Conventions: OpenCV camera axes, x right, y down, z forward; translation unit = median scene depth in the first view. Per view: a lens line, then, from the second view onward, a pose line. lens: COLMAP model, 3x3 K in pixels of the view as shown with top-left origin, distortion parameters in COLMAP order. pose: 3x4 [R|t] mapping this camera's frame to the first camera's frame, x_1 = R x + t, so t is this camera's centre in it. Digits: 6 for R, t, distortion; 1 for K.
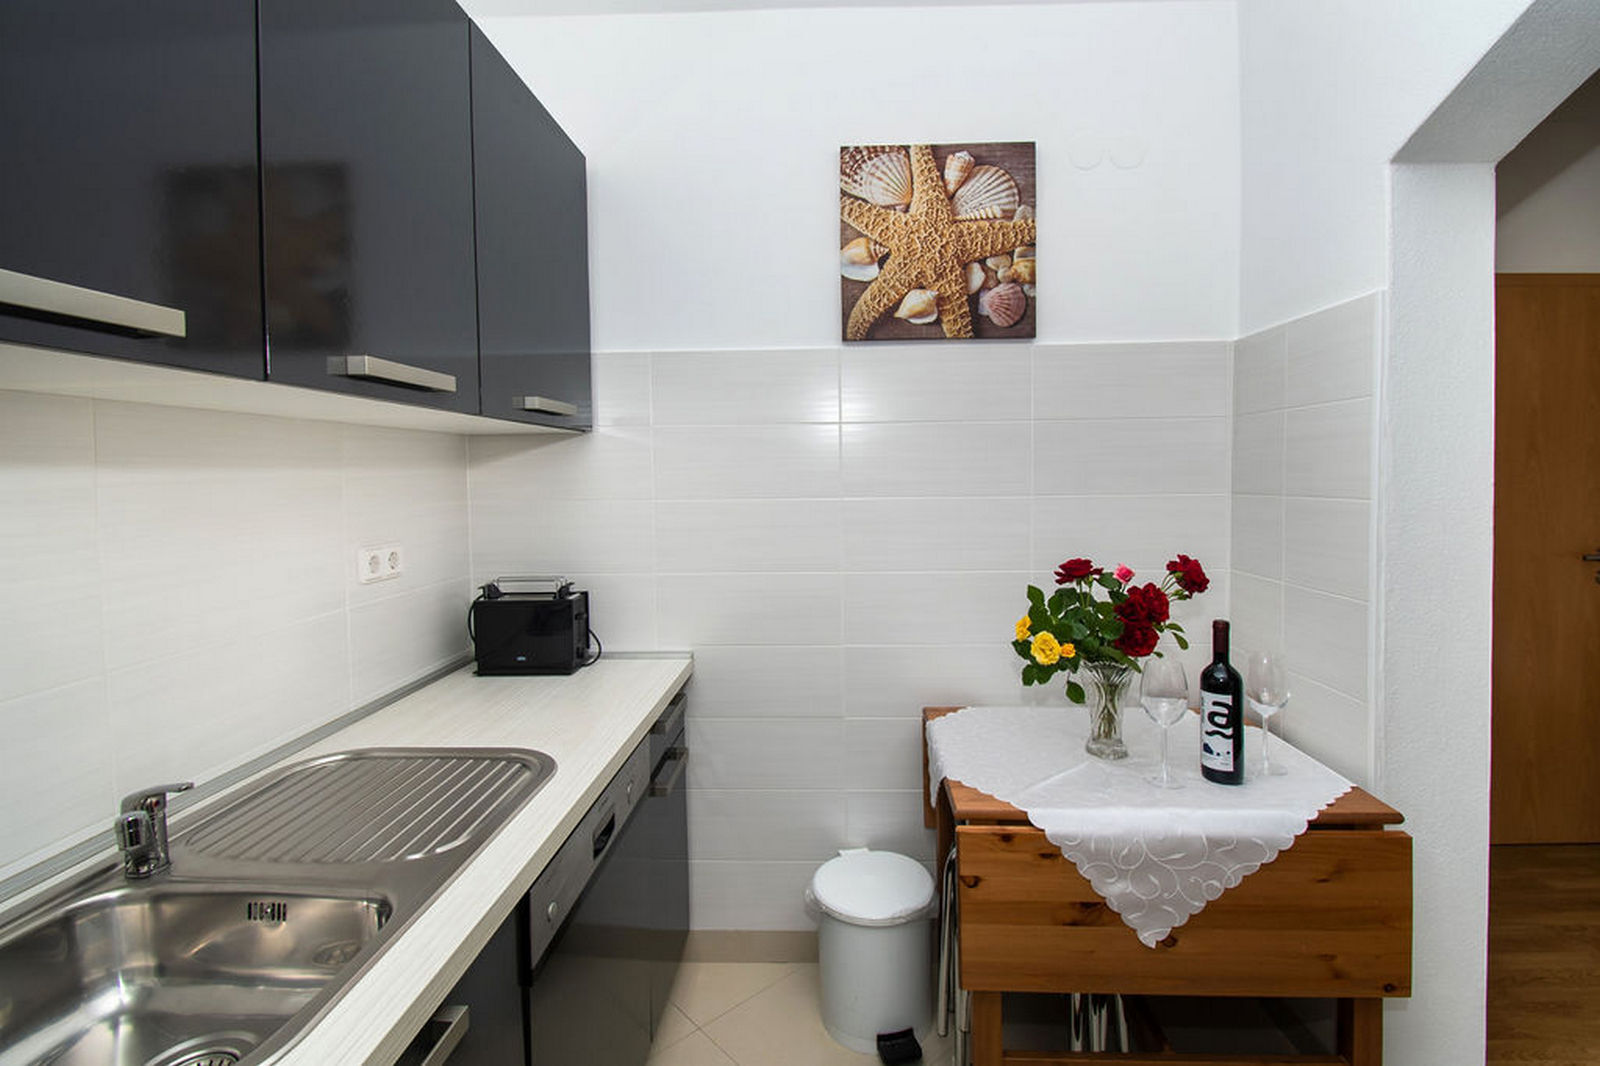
lens RADIAL K [[721.0, 0, 817.4], [0, 721.0, 508.8], [0, 0, 1]] dist [-0.001805, -0.009176]
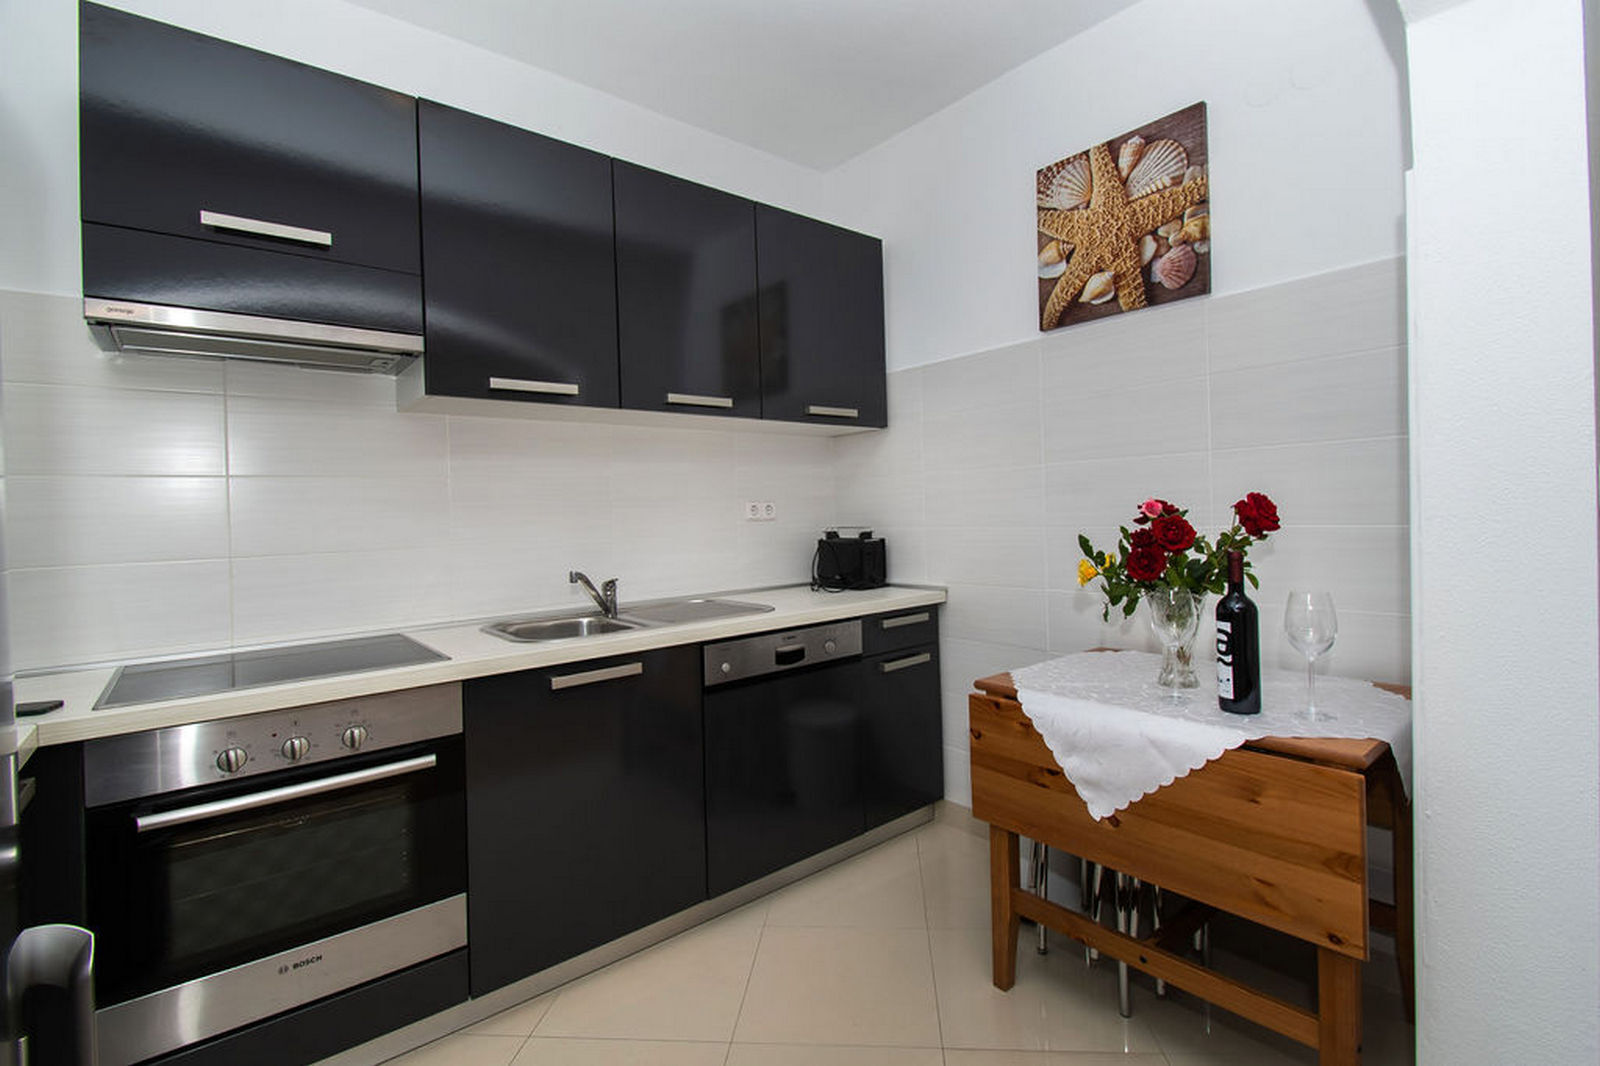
lens RADIAL K [[721.0, 0, 793.5], [0, 721.0, 525.2], [0, 0, 1]] dist [-0.001805, -0.009176]
pose [[0.659989, 0.010106, -0.751207, 0.678350], [-0.017810, 0.999839, -0.002196, 0.099750], [0.751064, 0.014828, 0.660063, -0.091295]]
